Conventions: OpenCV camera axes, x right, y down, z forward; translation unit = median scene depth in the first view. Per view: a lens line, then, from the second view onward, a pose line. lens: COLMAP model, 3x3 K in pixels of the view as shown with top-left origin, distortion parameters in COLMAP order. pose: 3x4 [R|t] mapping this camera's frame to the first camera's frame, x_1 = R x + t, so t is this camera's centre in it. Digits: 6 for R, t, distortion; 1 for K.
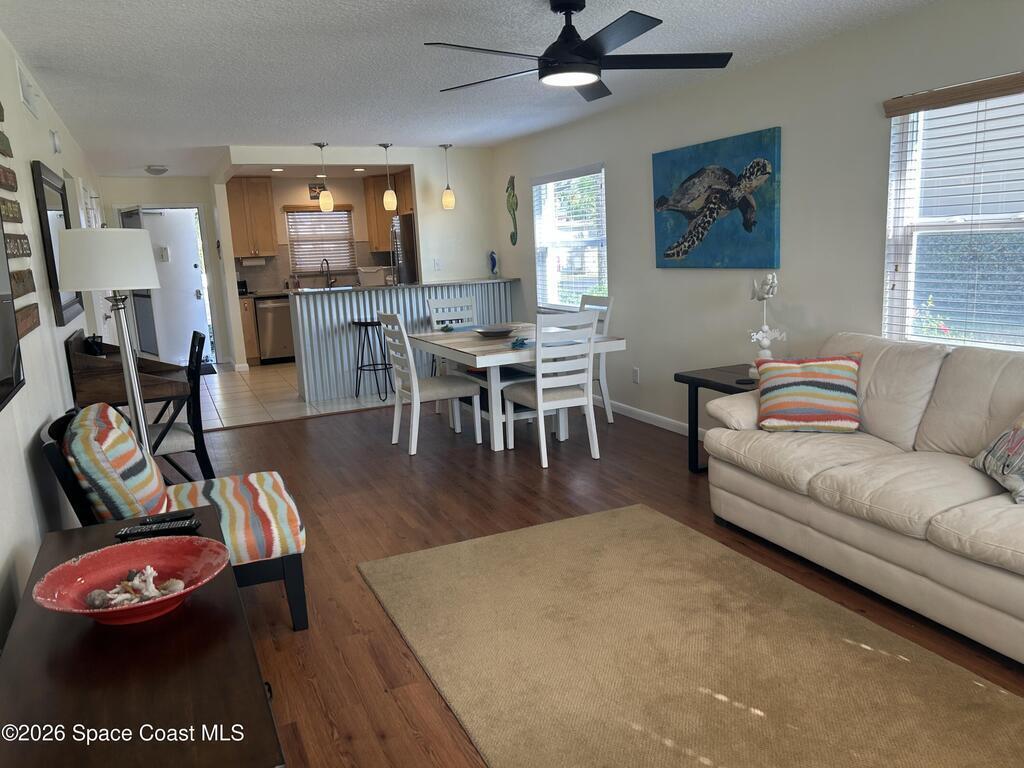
lens RADIAL K [[776.0, 0, 511.7], [0, 776.0, 383.4], [0, 0, 1]] dist [0.035336, -0.002536]
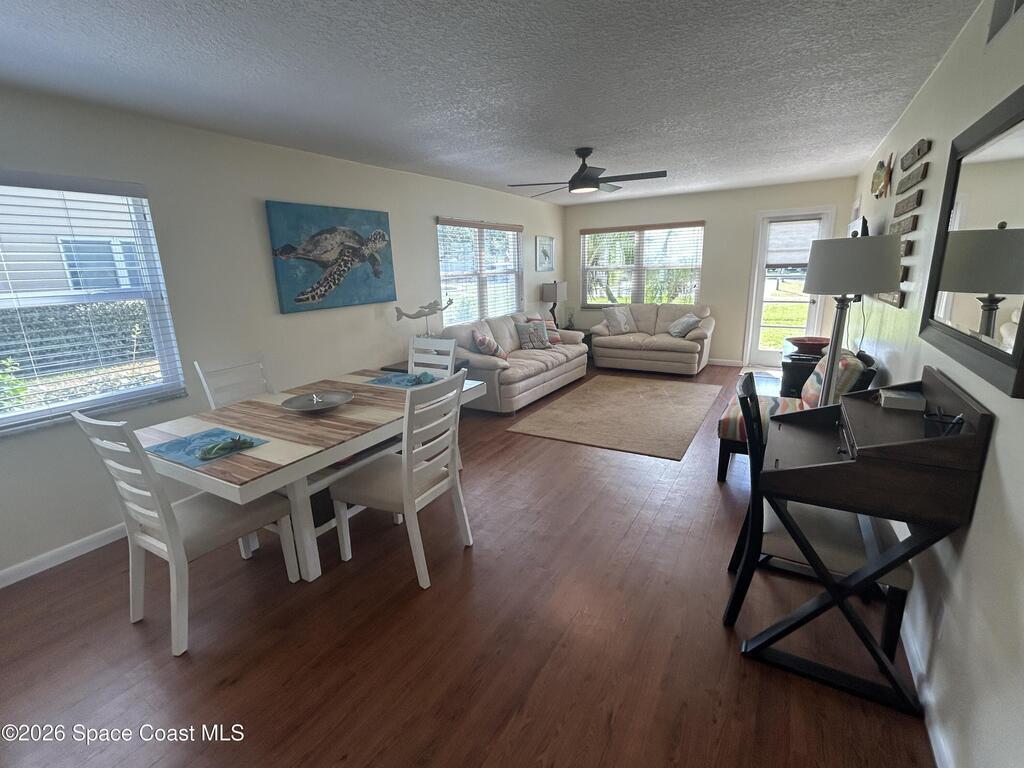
lens RADIAL K [[493.4, 0, 509.6], [0, 493.4, 387.4], [0, 0, 1]] dist [0.001482, 0.000404]
pose [[-0.576249, -0.160715, 0.801316, -0.570805], [0.178334, 0.932121, 0.315195, -0.226853], [-0.797580, 0.324533, -0.508473, 1.213915]]
